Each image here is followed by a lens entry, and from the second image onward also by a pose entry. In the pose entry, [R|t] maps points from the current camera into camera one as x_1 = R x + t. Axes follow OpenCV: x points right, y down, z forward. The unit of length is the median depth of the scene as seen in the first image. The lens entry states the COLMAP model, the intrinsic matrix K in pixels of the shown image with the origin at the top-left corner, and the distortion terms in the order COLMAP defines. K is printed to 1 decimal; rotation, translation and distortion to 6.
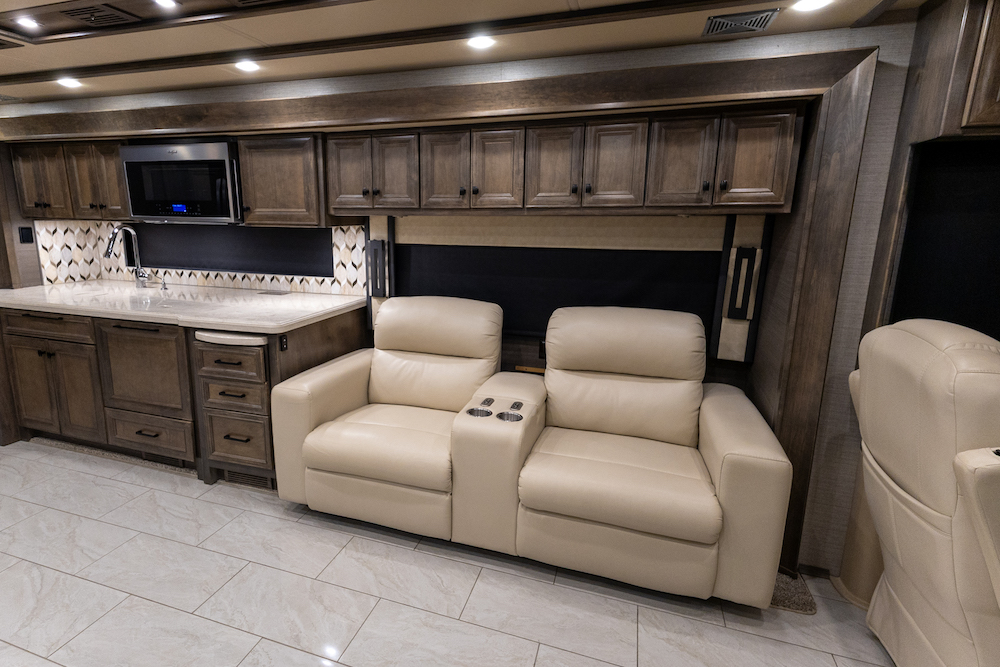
lens RADIAL K [[495.9, 0, 469.7], [0, 495.9, 314.4], [0, 0, 1]] dist [0.002893, 0.000154]
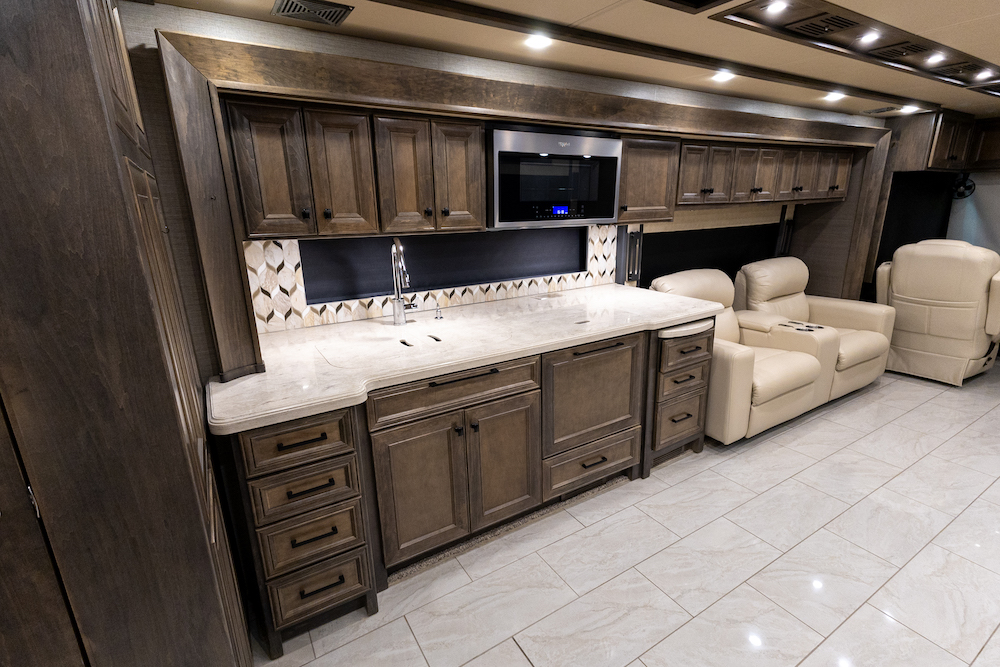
lens RADIAL K [[470.9, 0, 504.0], [0, 470.9, 332.5], [0, 0, 1]] dist [0.005495, 0.000771]
pose [[0.641351, -0.227665, 0.732692, -1.188947], [0.170995, 0.973356, 0.152768, -0.135101], [-0.747951, 0.027308, 0.663192, 0.484471]]
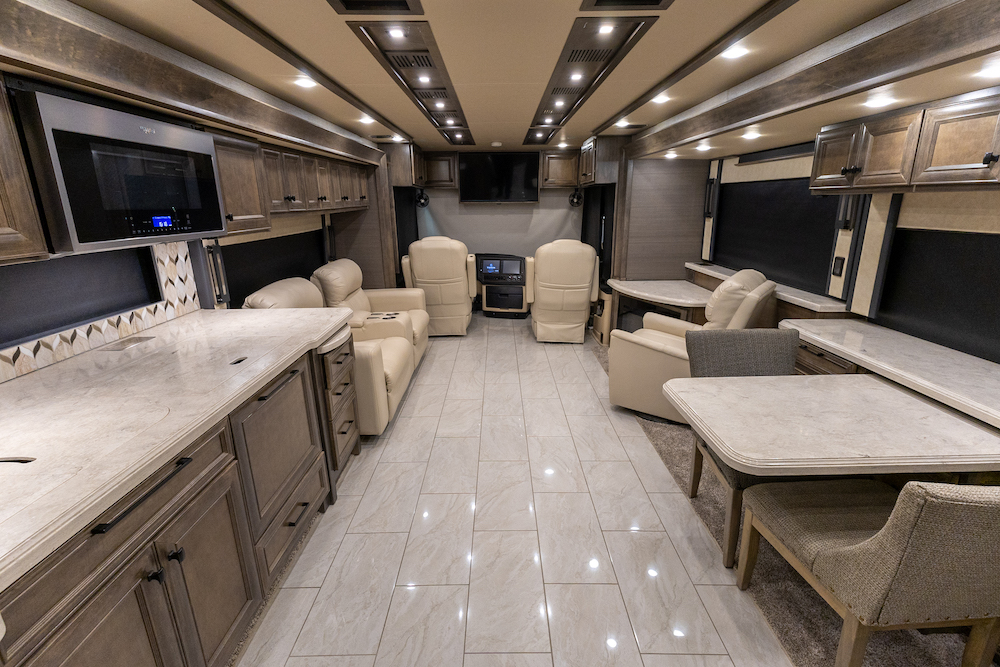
lens RADIAL K [[458.2, 0, 500.0], [0, 458.2, 333.5], [0, 0, 1]] dist [0.001956, -0.000130]
pose [[-0.315678, -0.271127, 0.909306, -1.180736], [0.192334, 0.920131, 0.341126, -0.180618], [-0.929169, 0.282576, -0.238318, 0.704875]]
